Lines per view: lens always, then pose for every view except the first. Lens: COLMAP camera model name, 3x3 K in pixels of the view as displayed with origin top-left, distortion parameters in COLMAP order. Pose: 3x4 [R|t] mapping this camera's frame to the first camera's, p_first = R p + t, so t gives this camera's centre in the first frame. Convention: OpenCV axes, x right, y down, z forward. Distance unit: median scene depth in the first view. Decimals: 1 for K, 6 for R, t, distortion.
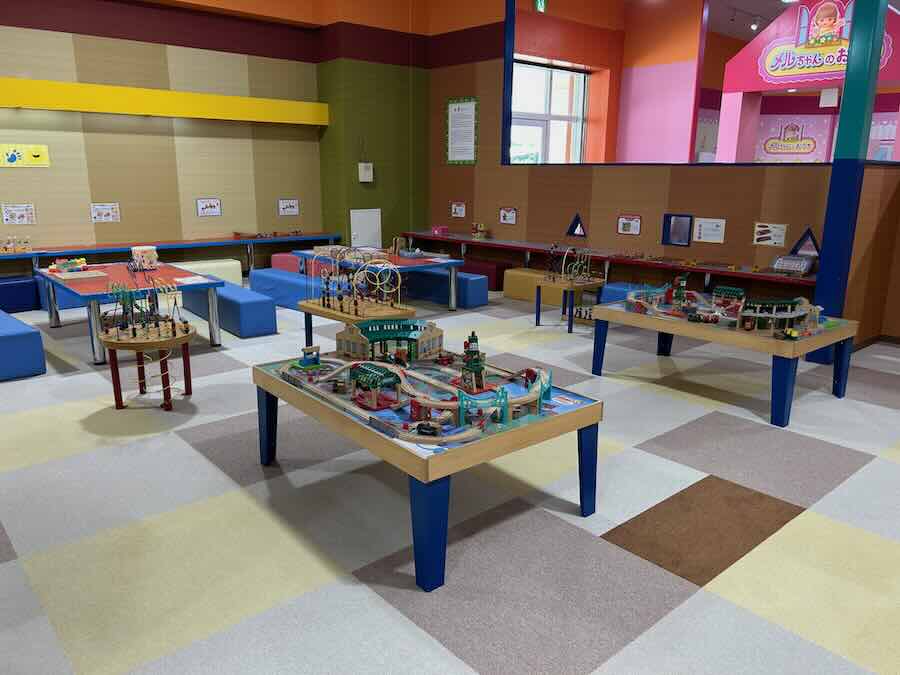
lens RADIAL K [[702.1, 0, 450.0], [0, 702.1, 337.5], [0, 0, 1]] dist [0.071712, -0.074230]
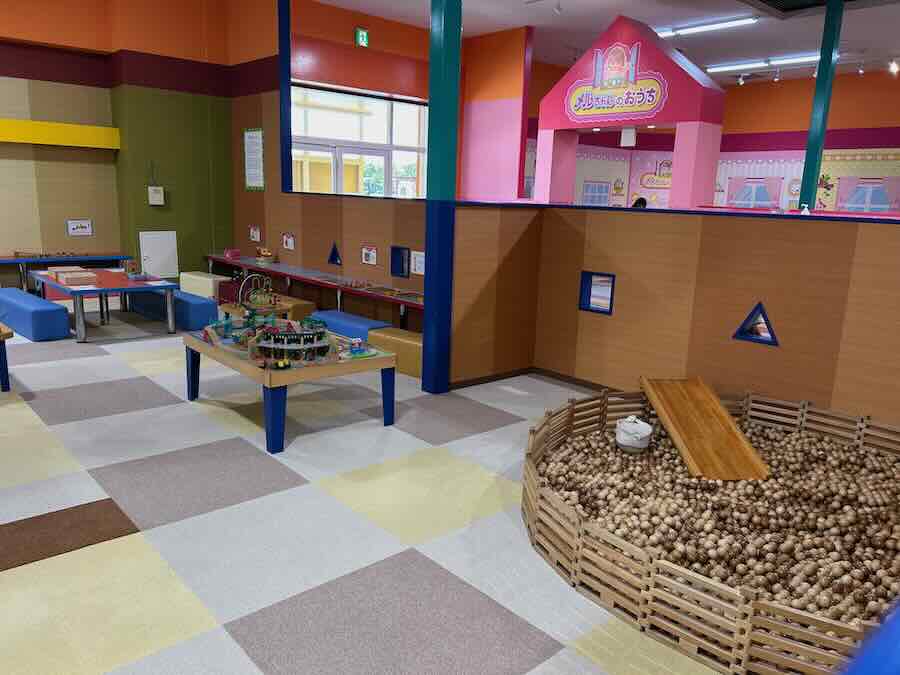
lens RADIAL K [[680.5, 0, 450.4], [0, 680.5, 359.0], [0, 0, 1]] dist [0.063366, -0.068432]
pose [[0.999658, 0.022440, 0.013459, 0.300404], [-0.022503, 0.999736, 0.004593, -0.010613], [-0.013352, -0.004895, 0.999899, -0.008802]]
